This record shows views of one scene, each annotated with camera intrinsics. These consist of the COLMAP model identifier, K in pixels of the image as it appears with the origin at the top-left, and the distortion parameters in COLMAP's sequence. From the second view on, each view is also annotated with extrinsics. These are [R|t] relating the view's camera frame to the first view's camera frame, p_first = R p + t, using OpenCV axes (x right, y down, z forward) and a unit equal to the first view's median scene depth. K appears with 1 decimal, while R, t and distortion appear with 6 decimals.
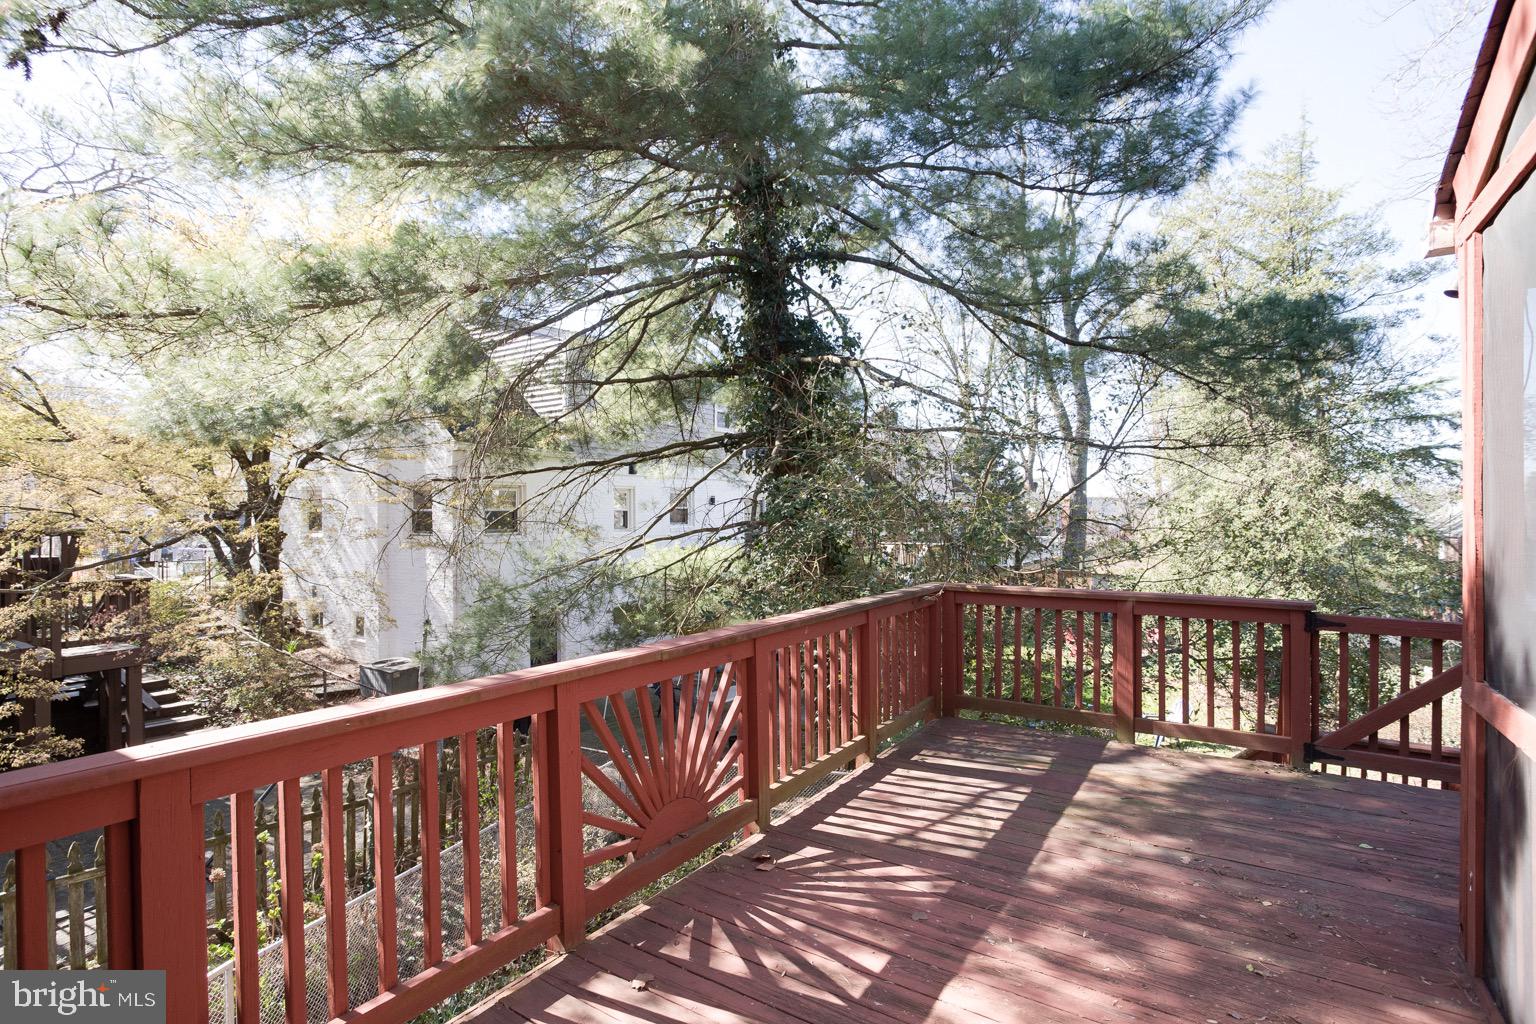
lens RADIAL K [[741.8, 0, 765.2], [0, 741.8, 504.7], [0, 0, 1]] dist [-0.063316, 0.020230]
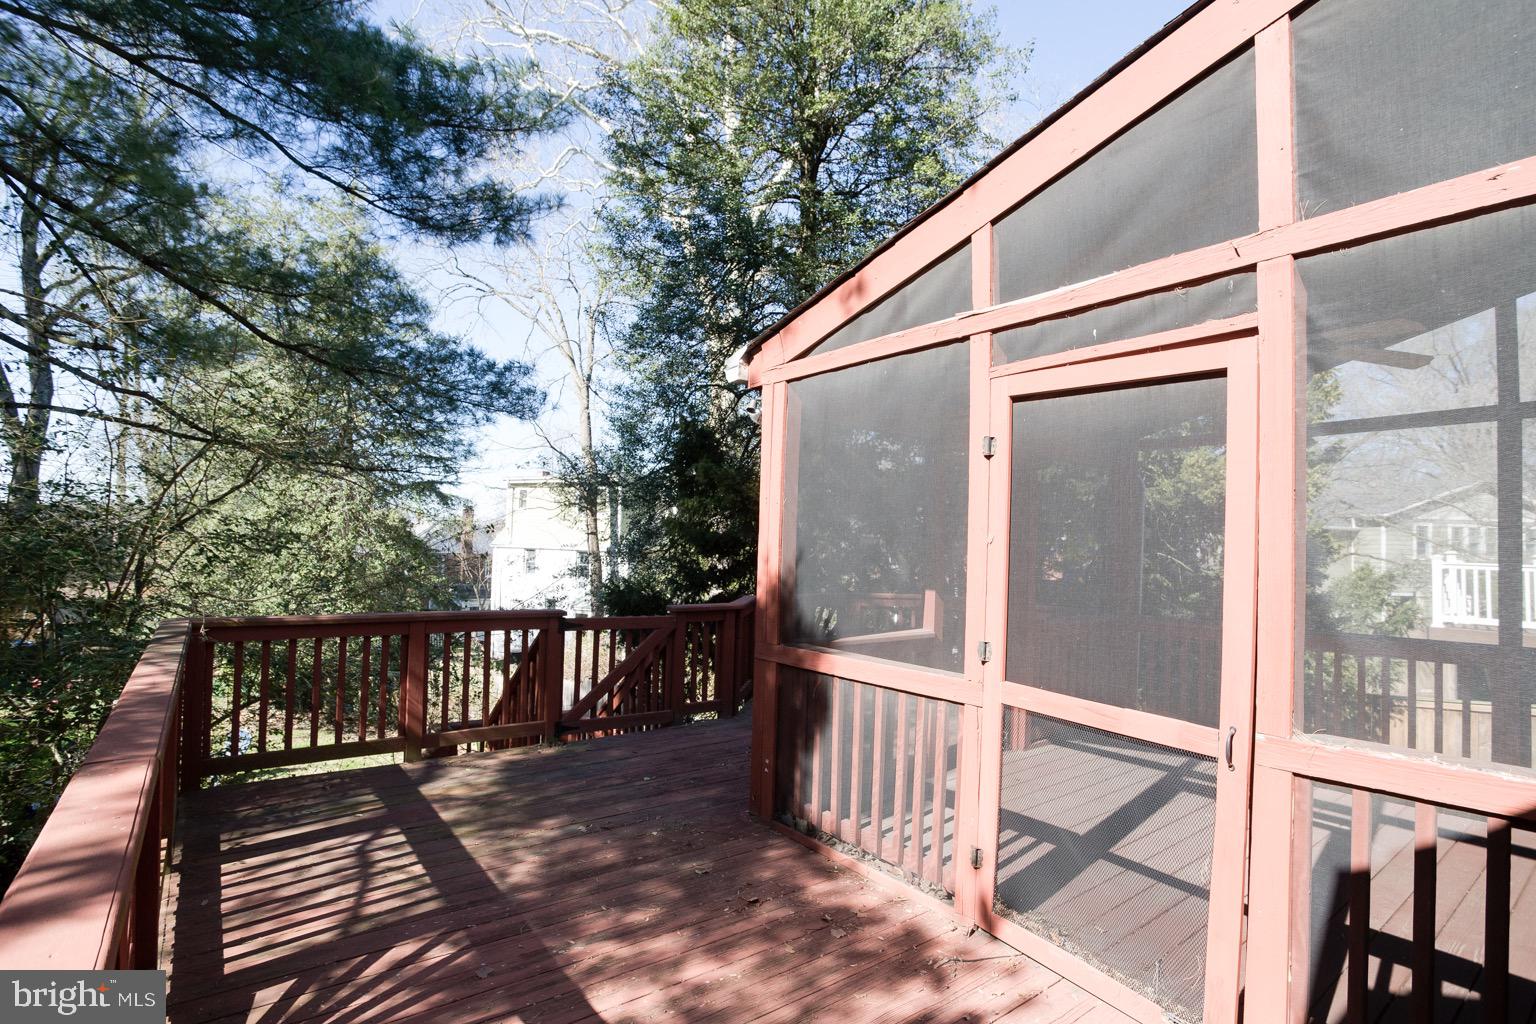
lens RADIAL K [[741.8, 0, 765.2], [0, 741.8, 504.7], [0, 0, 1]] dist [-0.063316, 0.020230]
pose [[0.325225, 0.058319, 0.943837, -0.424624], [-0.036236, 0.998132, -0.049188, 0.001203], [-0.944942, -0.018204, 0.326731, 0.274104]]
